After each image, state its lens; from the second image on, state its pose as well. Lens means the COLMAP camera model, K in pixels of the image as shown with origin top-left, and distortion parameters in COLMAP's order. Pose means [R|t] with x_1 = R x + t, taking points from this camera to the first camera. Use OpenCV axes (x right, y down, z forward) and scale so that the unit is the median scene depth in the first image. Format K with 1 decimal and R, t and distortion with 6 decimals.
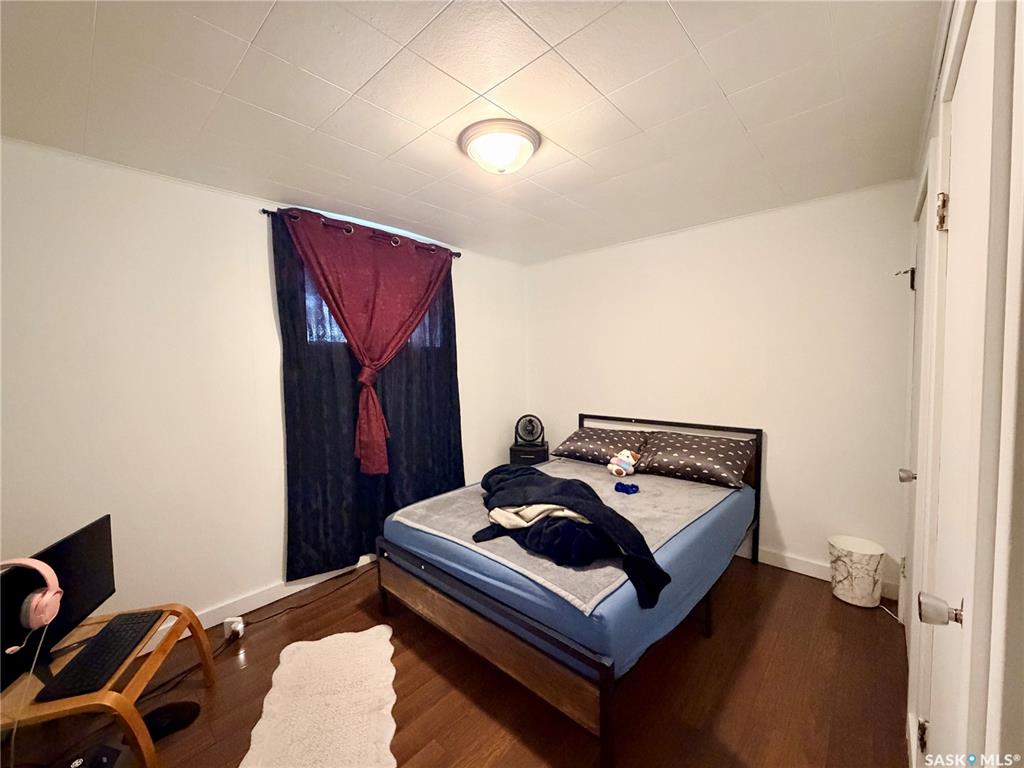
lens RADIAL K [[408.5, 0, 510.2], [0, 408.5, 382.6], [0, 0, 1]] dist [-0.002388, 0.000275]
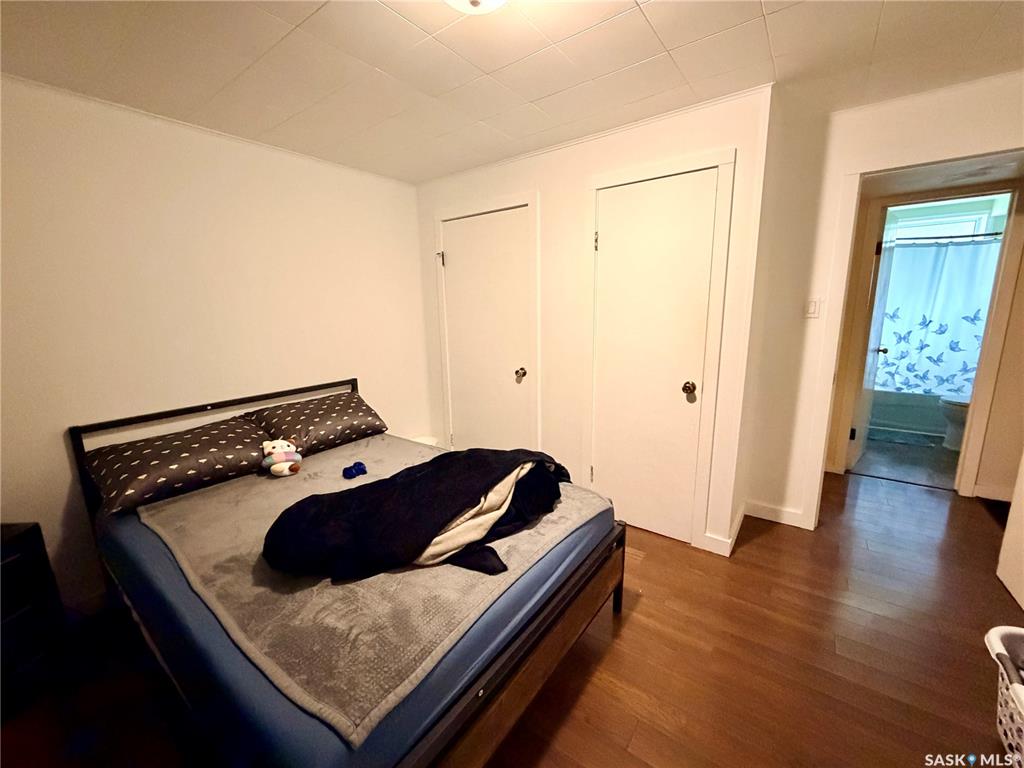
lens RADIAL K [[408.5, 0, 510.1], [0, 408.5, 383.3], [0, 0, 1]] dist [-0.002388, 0.000275]
pose [[-0.095090, -0.170365, 0.980782, -0.708614], [0.076732, 0.981061, 0.177853, -0.048166], [-0.992507, 0.092169, -0.080217, 1.003142]]
